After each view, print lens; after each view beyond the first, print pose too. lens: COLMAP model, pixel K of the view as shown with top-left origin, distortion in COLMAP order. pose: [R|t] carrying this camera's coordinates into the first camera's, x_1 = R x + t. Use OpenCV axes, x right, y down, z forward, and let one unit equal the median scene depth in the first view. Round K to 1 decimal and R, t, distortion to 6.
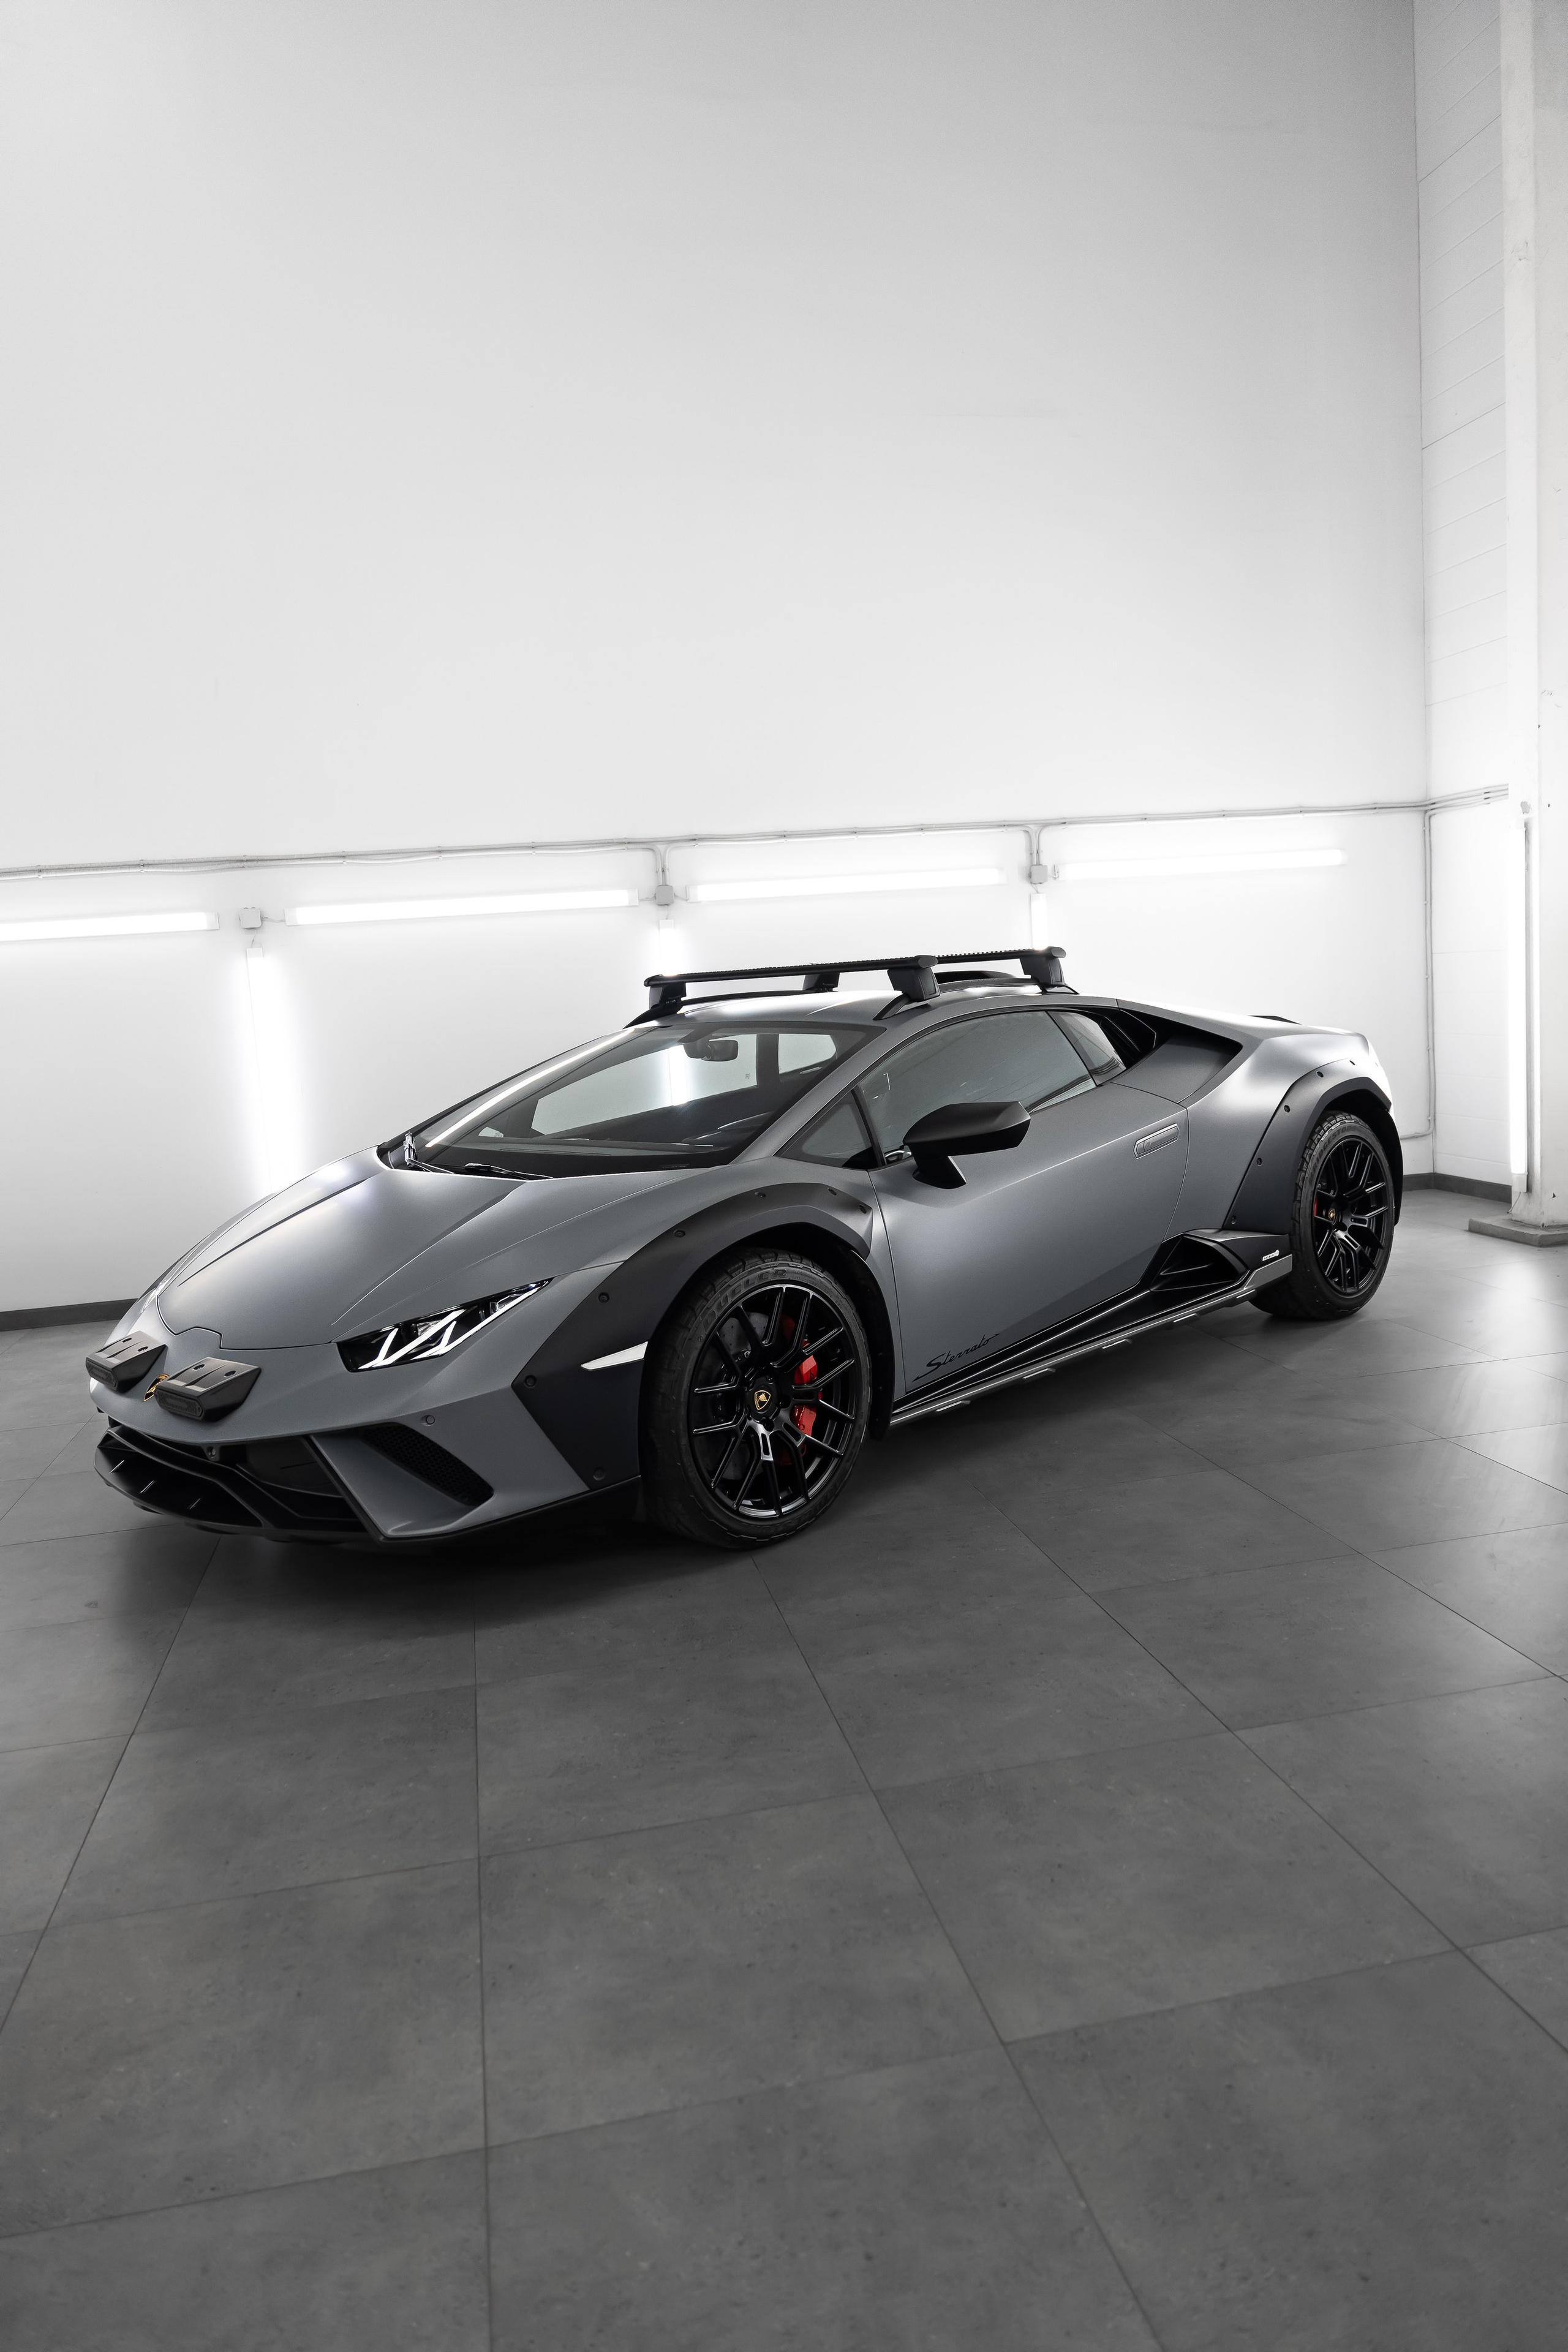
lens RADIAL K [[1563.1, 0, 788.2], [0, 1563.1, 1167.2], [0, 0, 1]] dist [-0.000410, -0.003621]
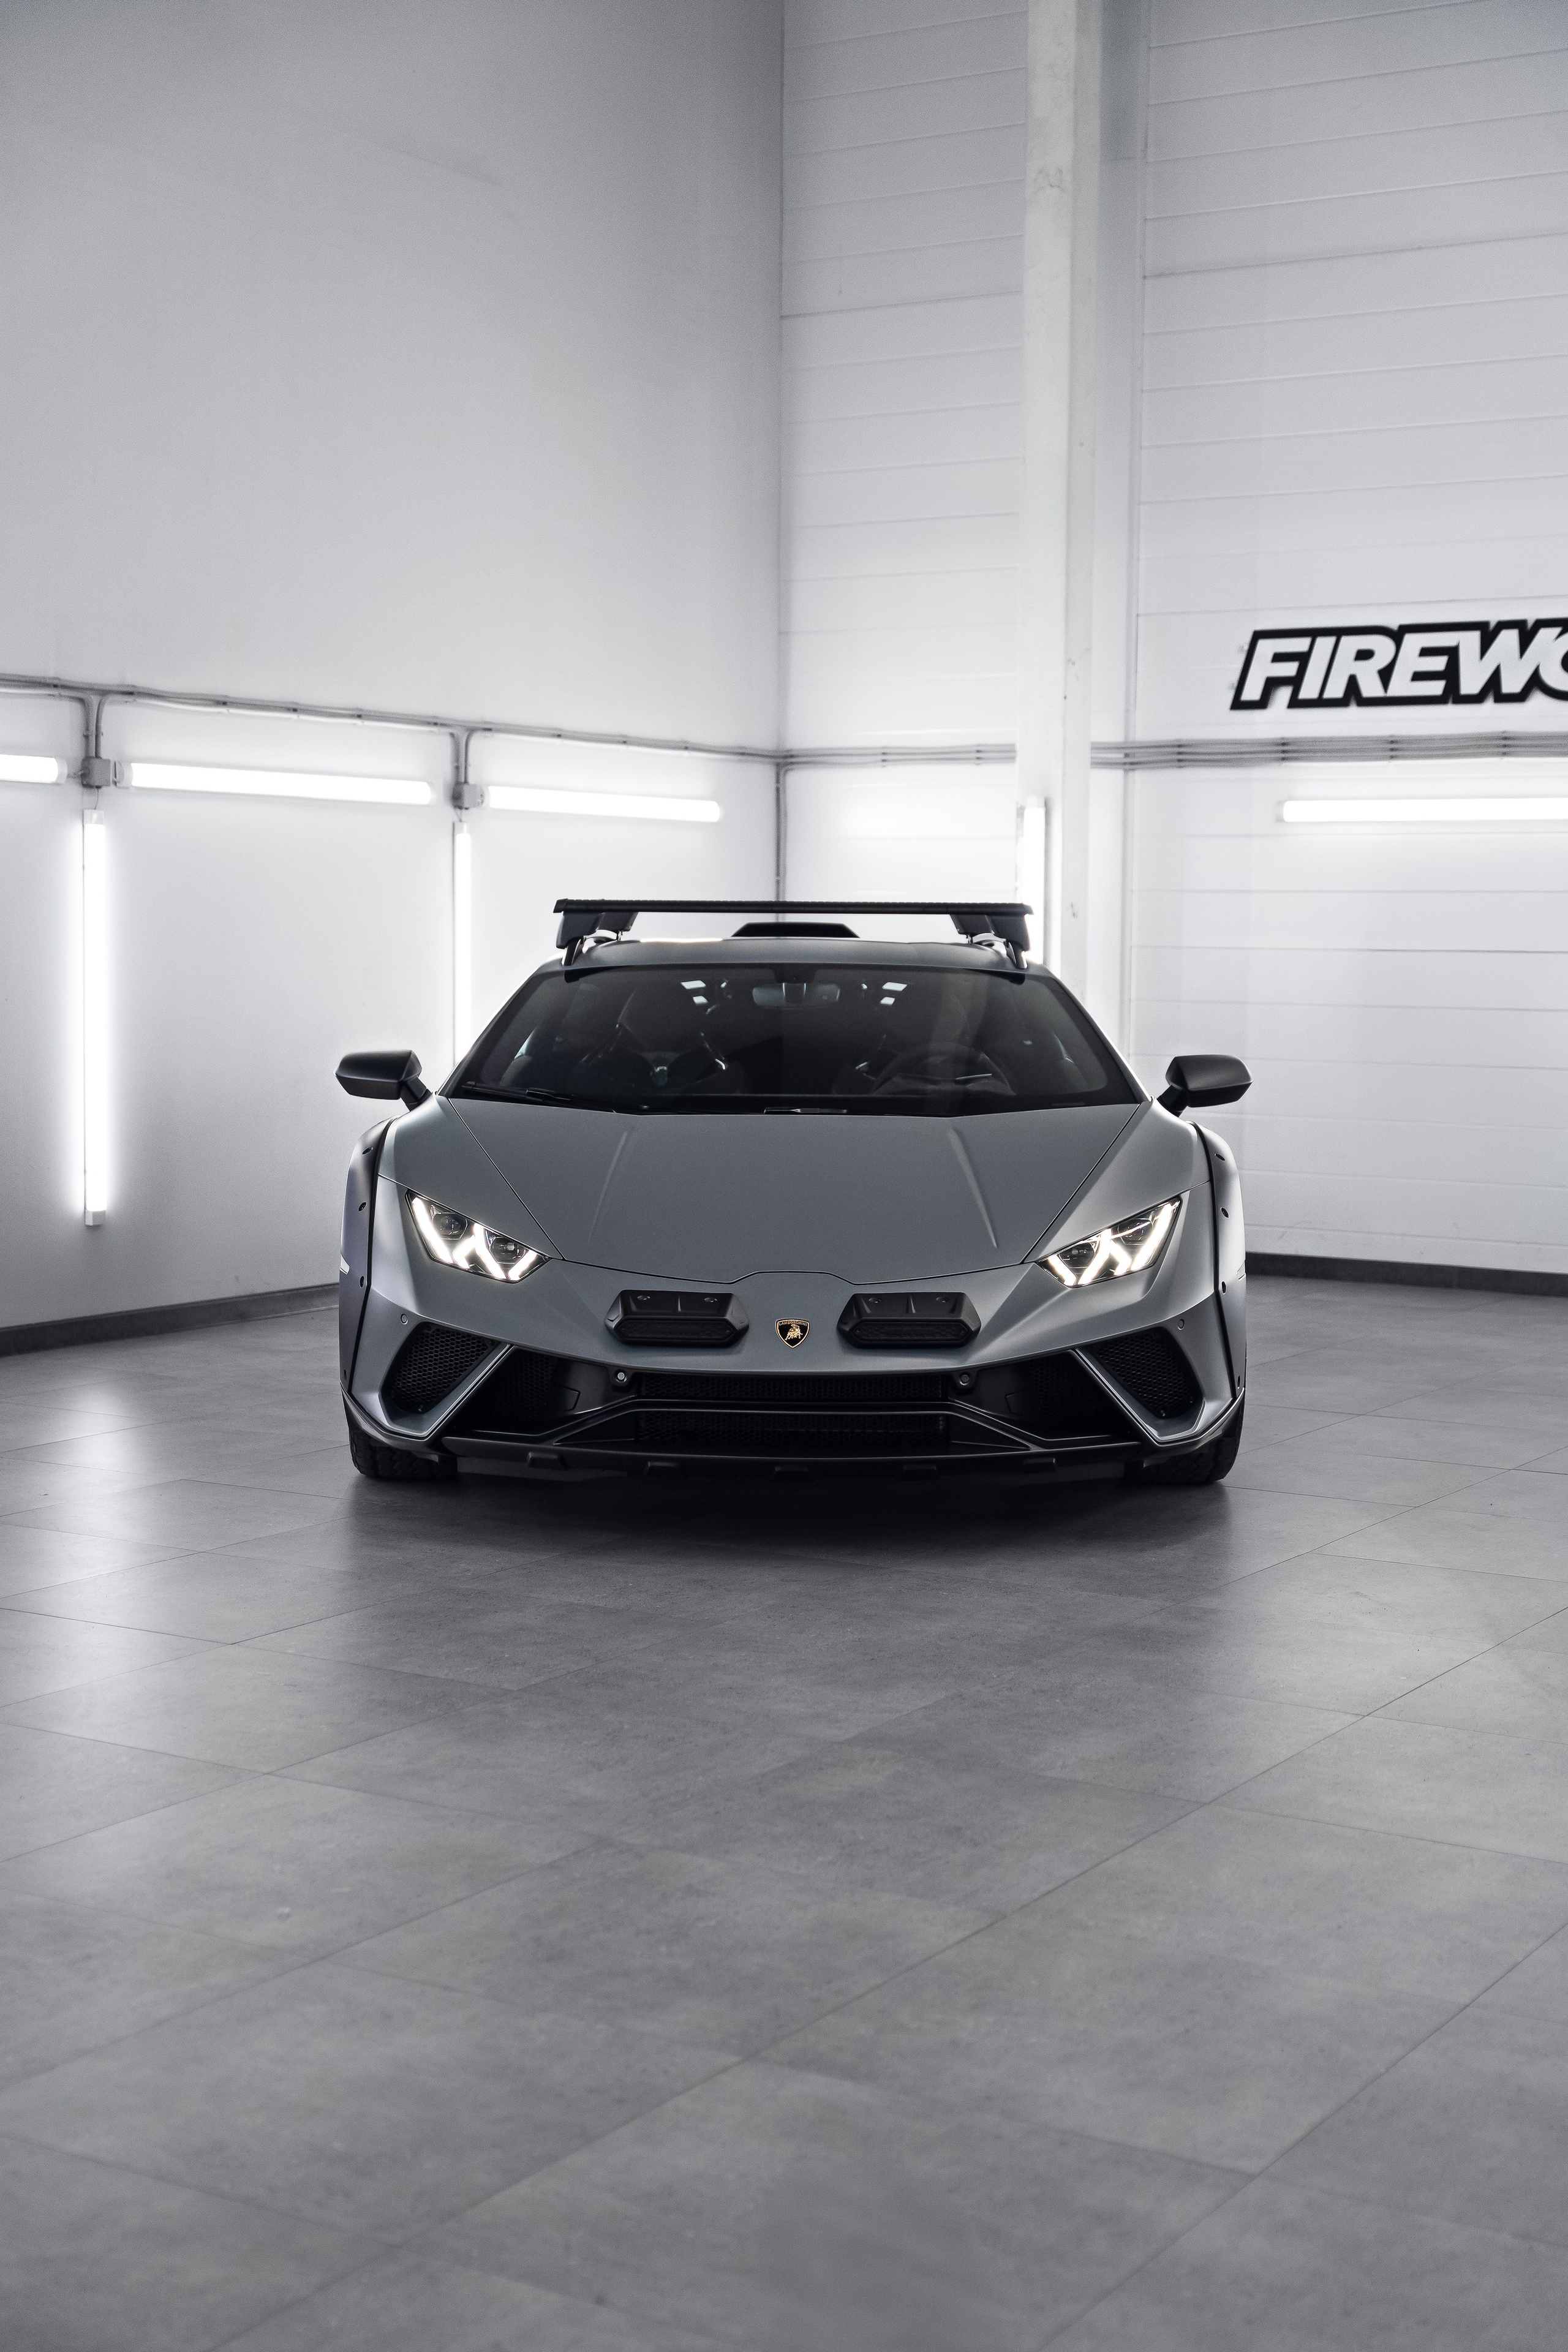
lens RADIAL K [[3196.3, 0, 779.7], [0, 3196.3, 1178.2], [0, 0, 1]] dist [0.005401, 0.000000]
pose [[0.688887, 0.016414, 0.724683, -1.145285], [0.033559, 0.997949, -0.054504, 0.103225], [-0.724091, 0.061866, 0.686924, -0.144525]]
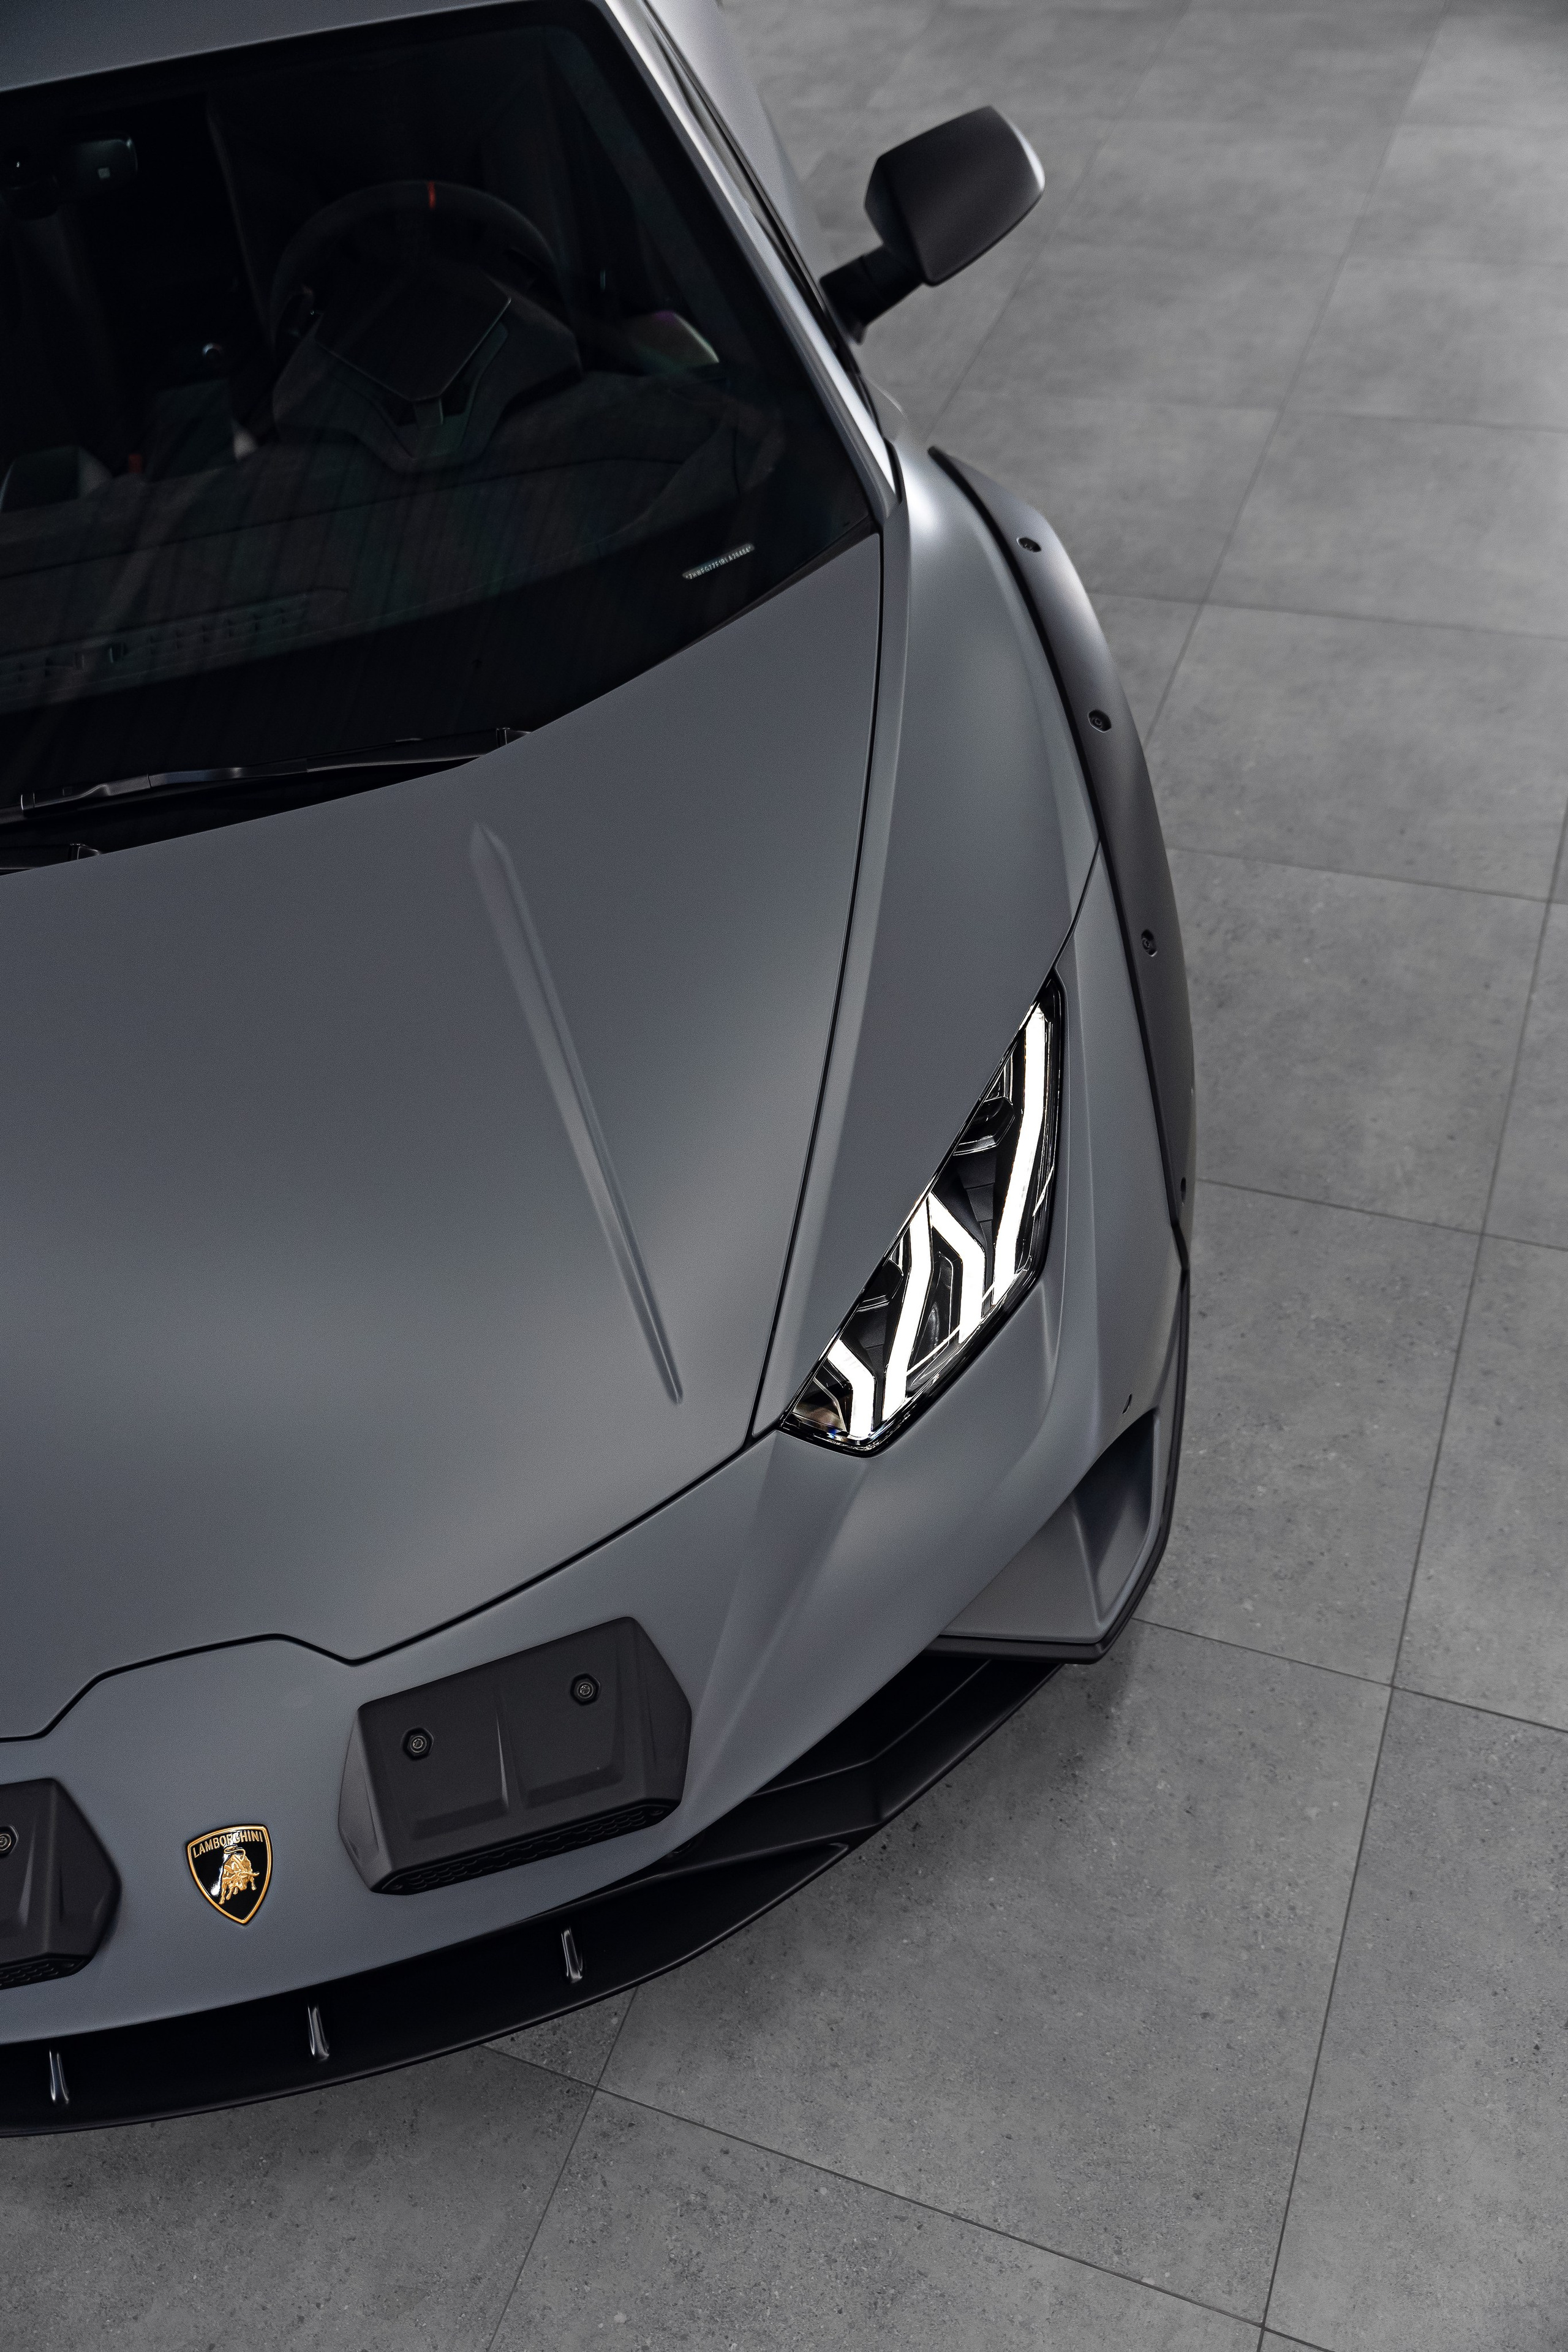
lens RADIAL K [[2066.0, 0, 786.9], [0, 2066.0, 1171.4], [0, 0, 1]] dist [0.008465, -0.005685]
pose [[0.537128, -0.623861, 0.567707, -0.338634], [0.178459, 0.741850, 0.646383, -0.164772], [-0.824407, -0.245877, 0.509802, 0.479559]]
